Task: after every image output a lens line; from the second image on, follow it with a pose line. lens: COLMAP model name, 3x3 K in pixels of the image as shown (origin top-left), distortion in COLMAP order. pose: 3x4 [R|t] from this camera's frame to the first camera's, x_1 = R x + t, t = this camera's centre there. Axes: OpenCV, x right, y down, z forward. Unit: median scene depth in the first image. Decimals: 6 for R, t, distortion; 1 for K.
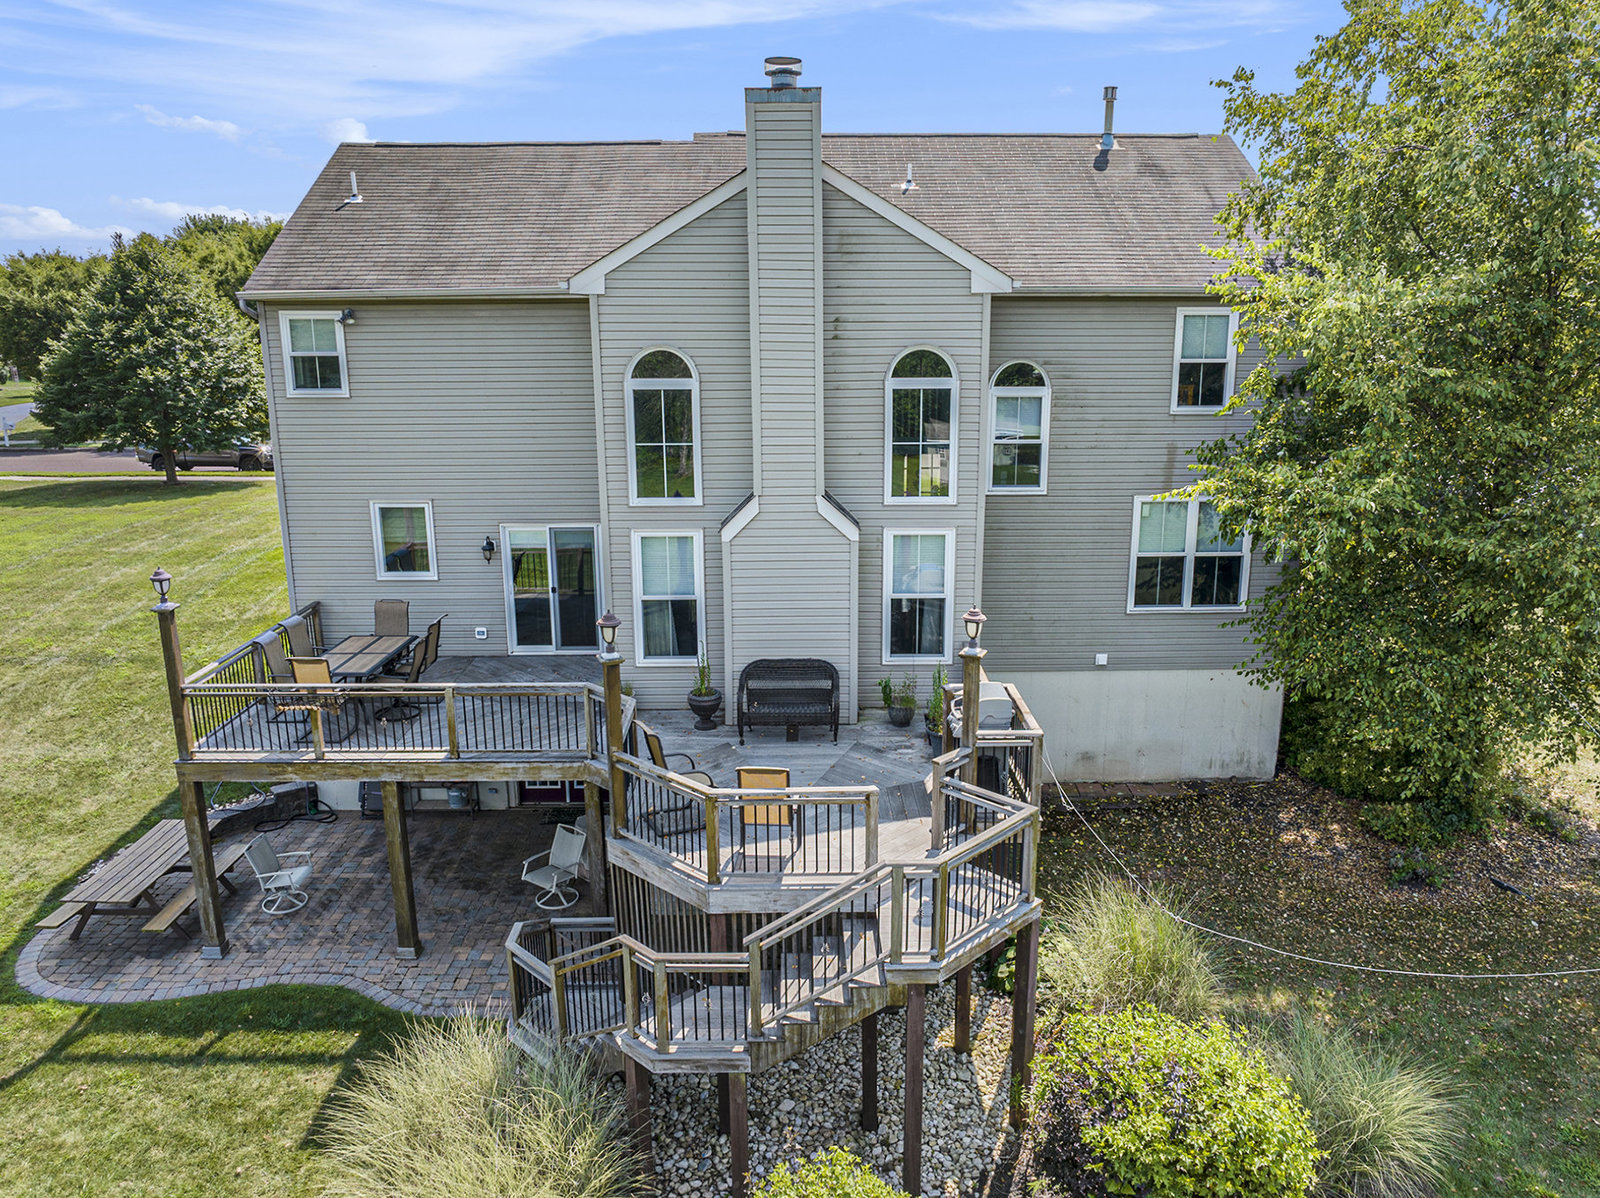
lens RADIAL K [[1129.7, 0, 831.1], [0, 1129.7, 598.2], [0, 0, 1]] dist [-0.038994, 0.009306]
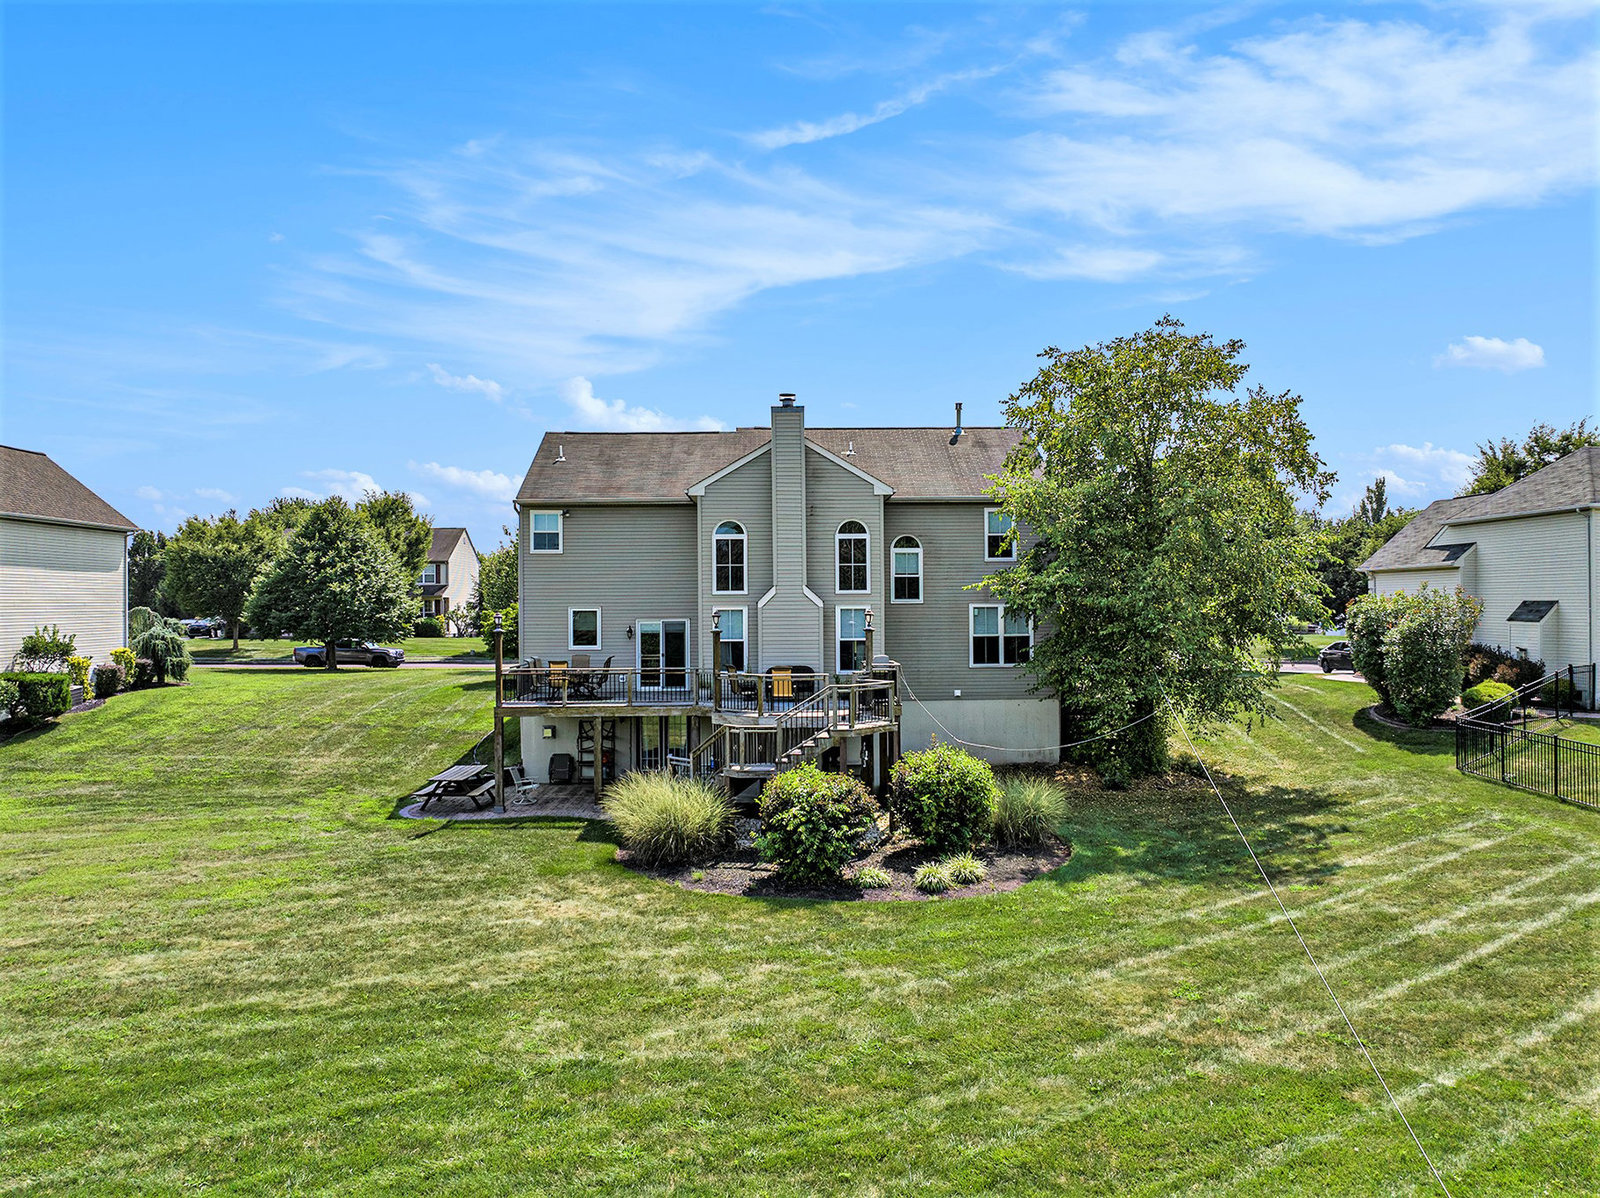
lens RADIAL K [[1117.9, 0, 822.0], [0, 1117.9, 599.6], [0, 0, 1]] dist [-0.029322, -0.003827]
pose [[0.999963, -0.004682, 0.007212, 0.006429], [0.006311, 0.969330, -0.245683, 0.372708], [-0.005840, 0.245720, 0.969323, -0.851472]]
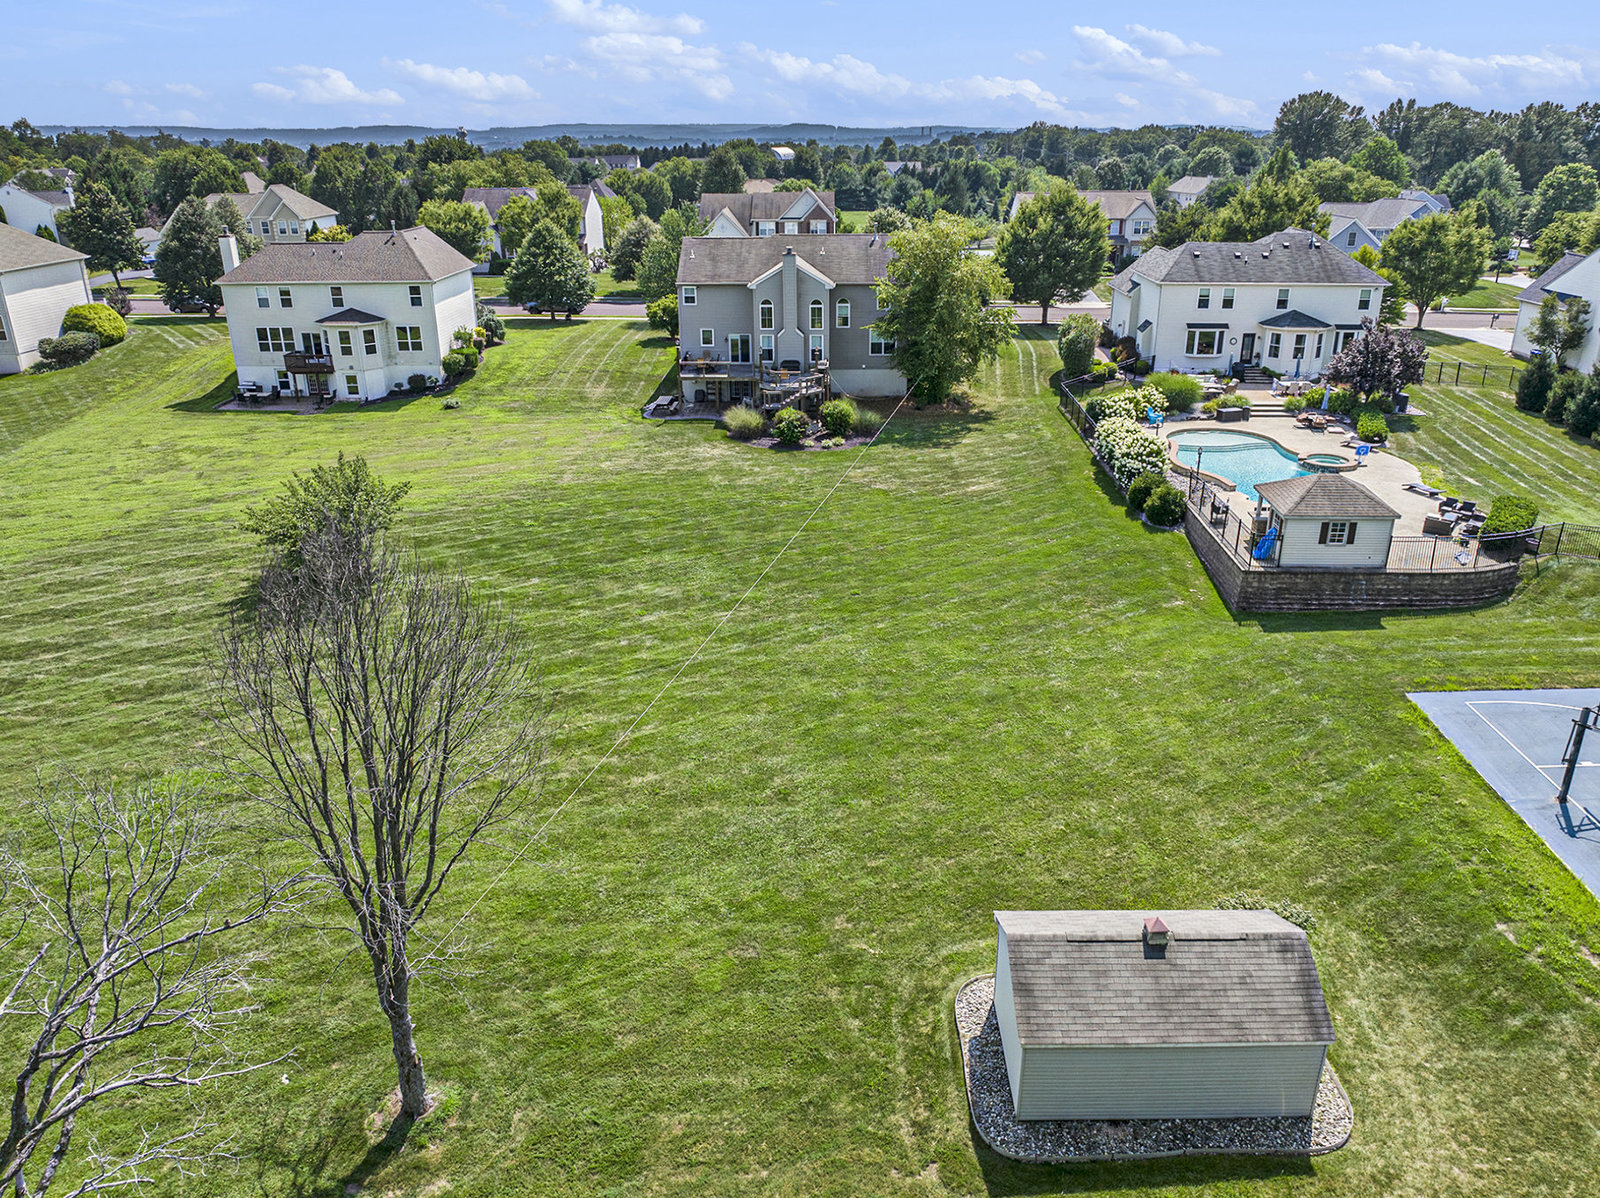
lens RADIAL K [[1175.8, 0, 800.0], [0, 1175.8, 599.0], [0, 0, 1]] dist [-0.066191, 0.040298]
pose [[0.997304, 0.022946, -0.069701, 0.349549], [-0.012829, 0.989744, 0.142272, 0.319859], [0.072250, -0.140994, 0.987371, -3.832559]]
